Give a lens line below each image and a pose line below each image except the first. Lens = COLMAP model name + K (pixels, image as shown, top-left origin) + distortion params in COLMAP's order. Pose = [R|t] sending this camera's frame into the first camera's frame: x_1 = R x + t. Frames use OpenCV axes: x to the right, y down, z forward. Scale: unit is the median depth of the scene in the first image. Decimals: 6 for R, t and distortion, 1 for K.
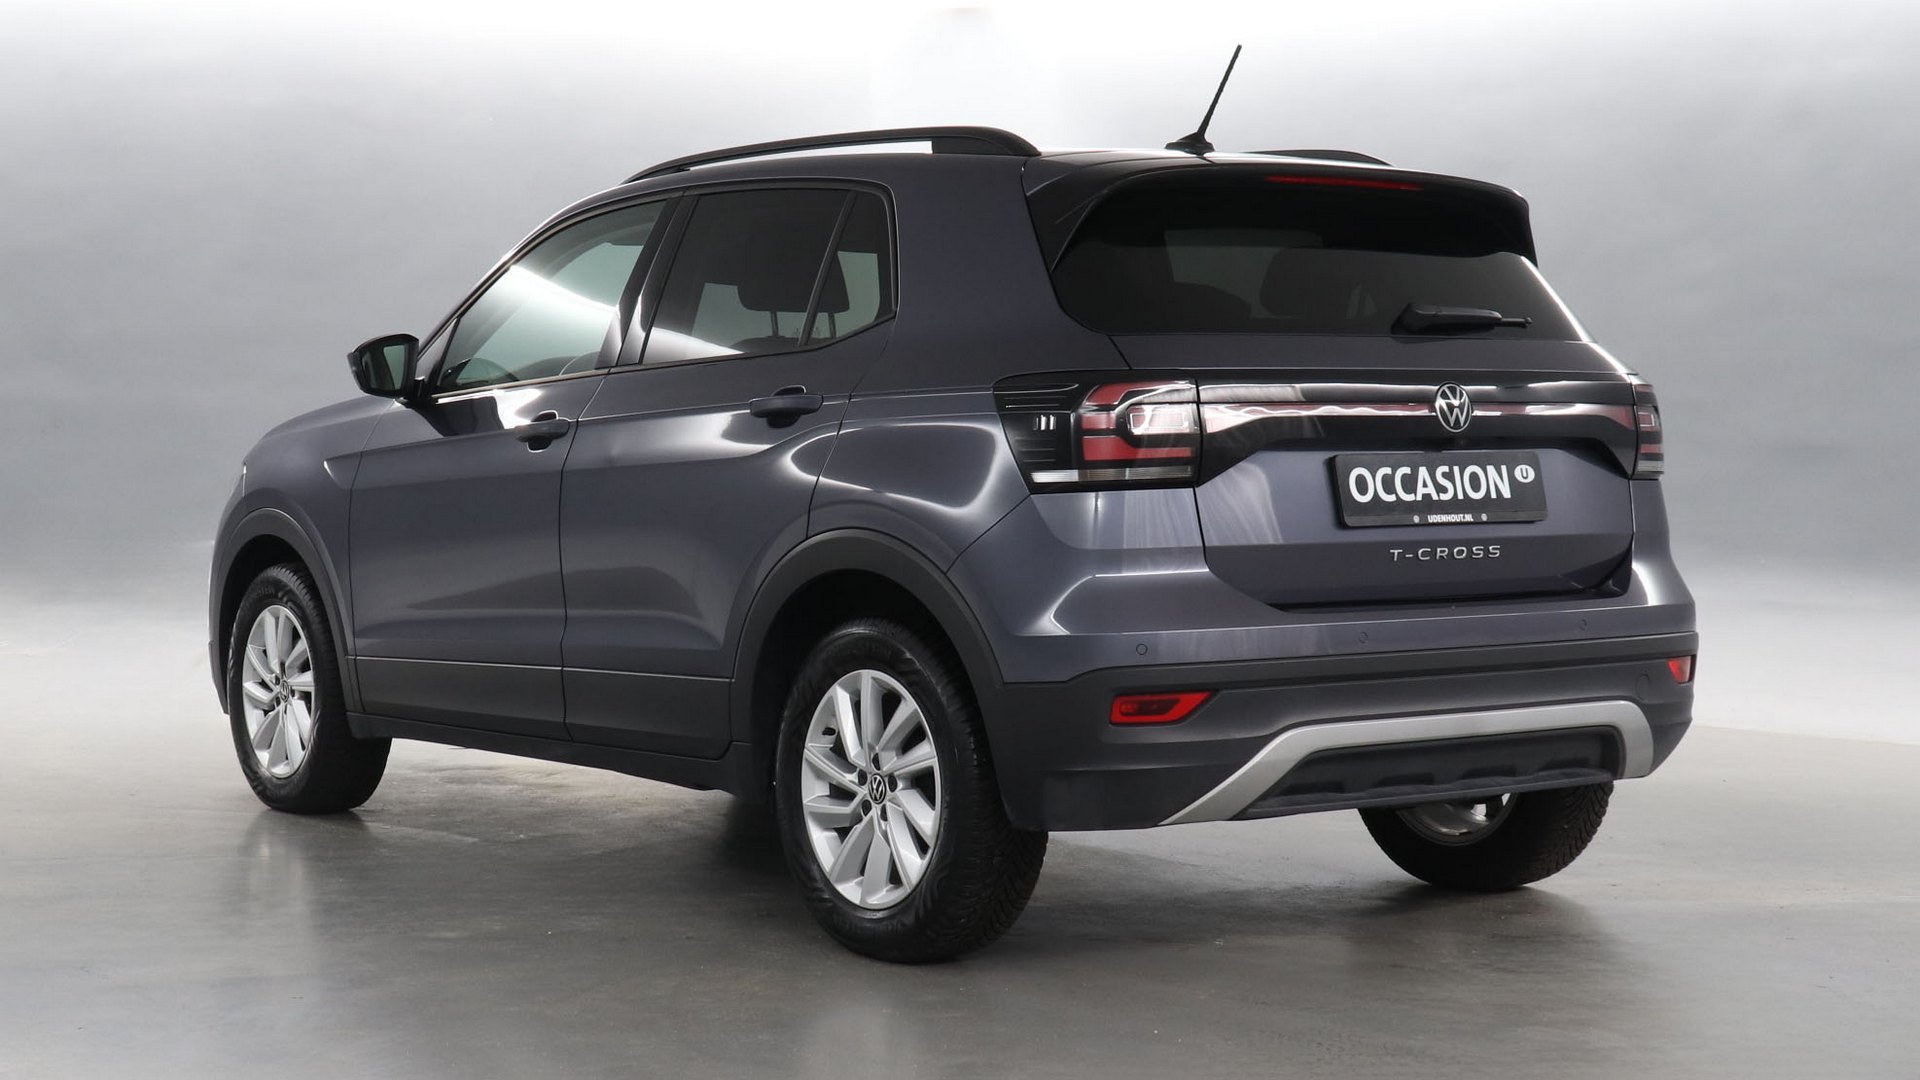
lens RADIAL K [[3030.6, 0, 960.0], [0, 3030.6, 540.0], [0, 0, 1]] dist [-0.011057, -0.024417]
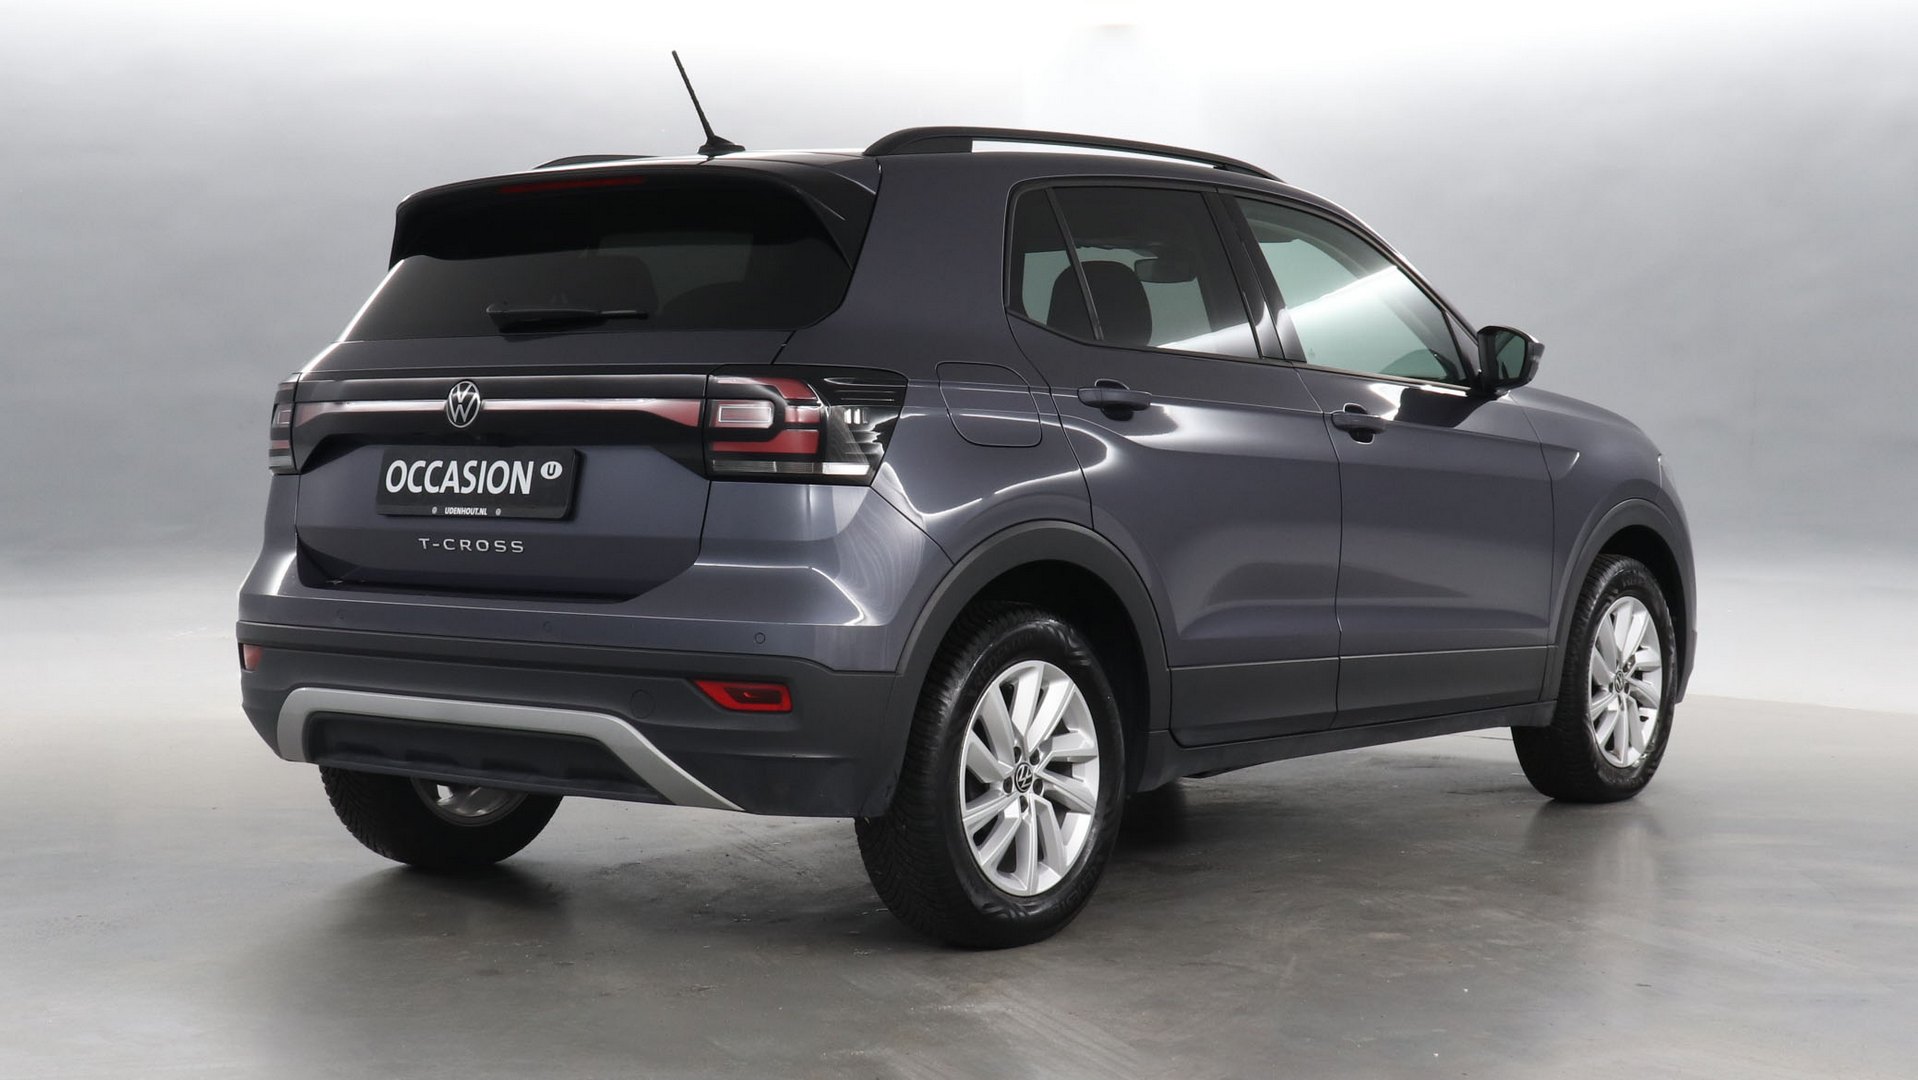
lens RADIAL K [[3027.5, 0, 959.0], [0, 3027.5, 540.0], [0, 0, 1]] dist [-0.011057, -0.024417]
pose [[0.249233, 0.039588, -0.967634, 1.196266], [-0.035022, 0.998879, 0.031845, -0.035983], [0.967810, 0.025952, 0.250340, 0.902404]]
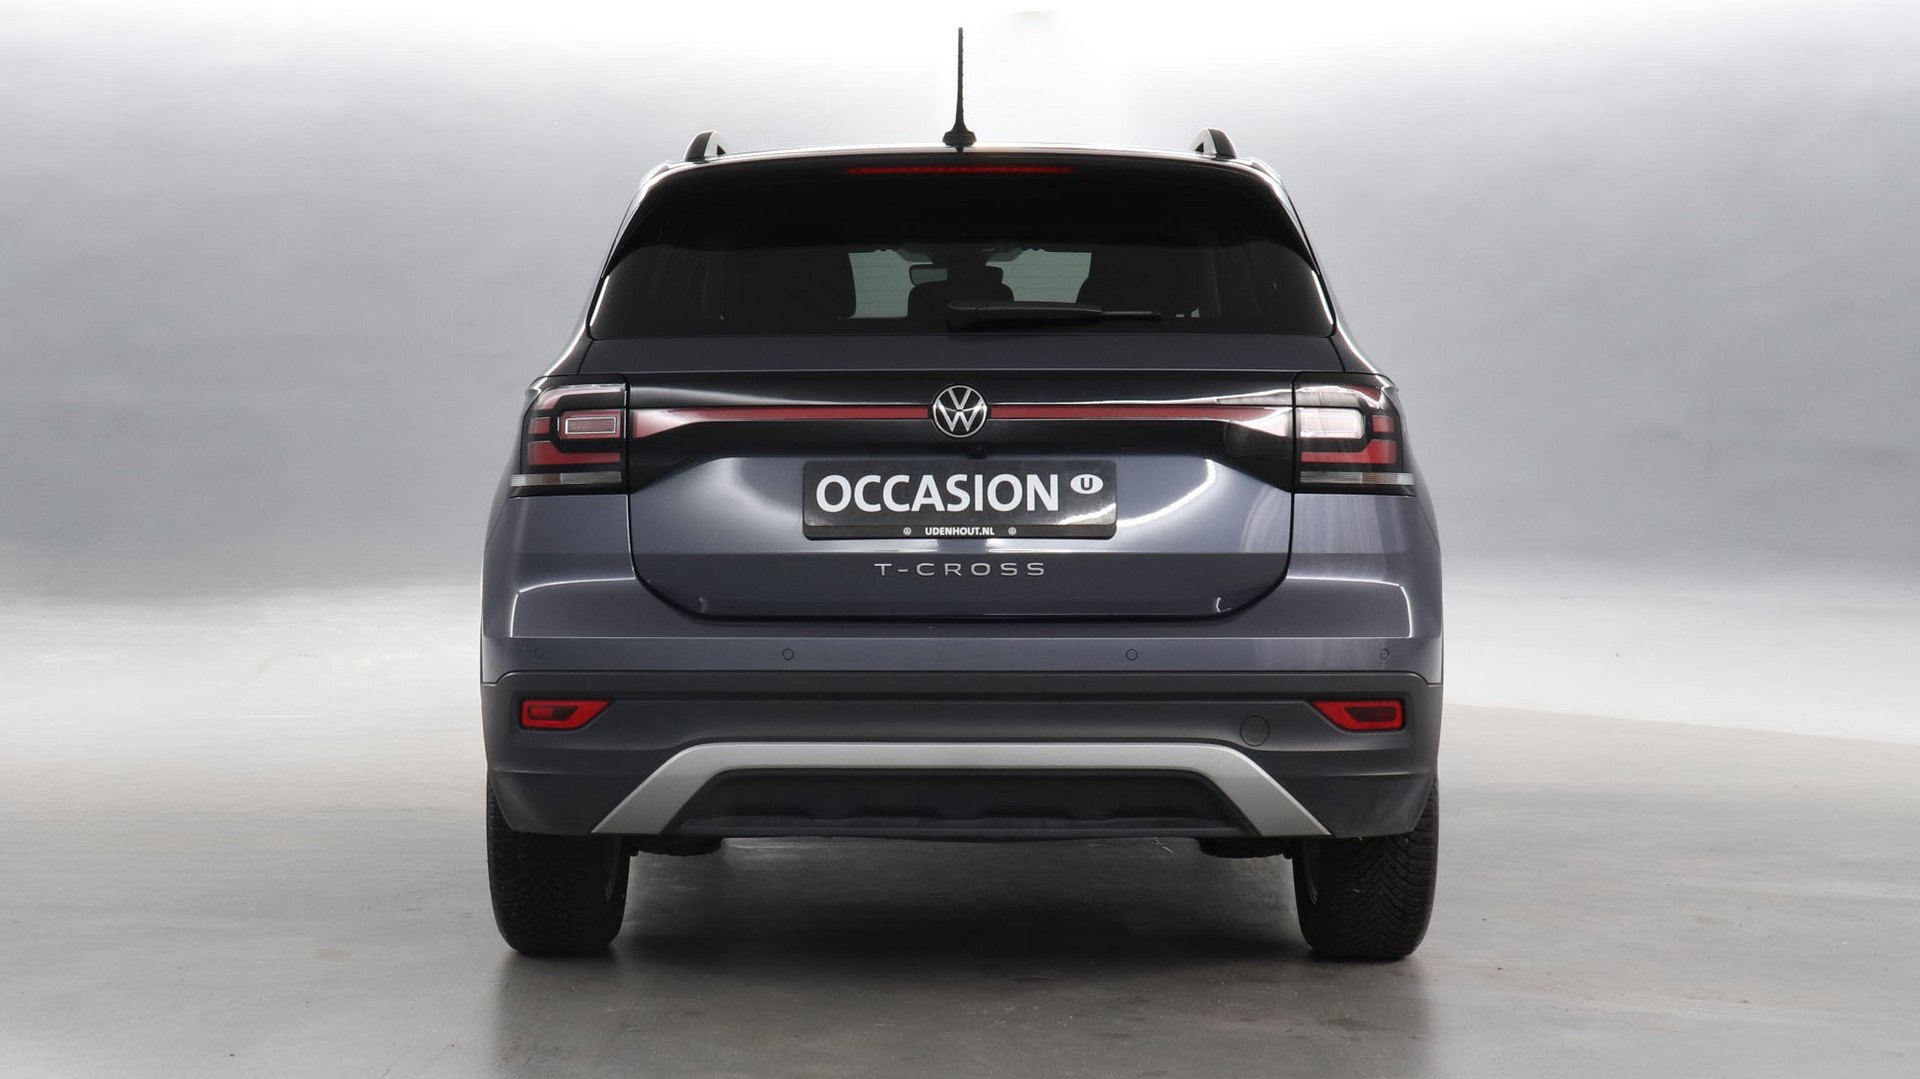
lens RADIAL K [[3030.6, 0, 960.0], [0, 3030.6, 539.5], [0, 0, 1]] dist [-0.011057, -0.024417]
pose [[0.796861, 0.021778, -0.603770, 0.715469], [-0.023367, 0.999713, 0.005219, -0.009479], [0.603711, 0.009950, 0.797141, 0.266100]]
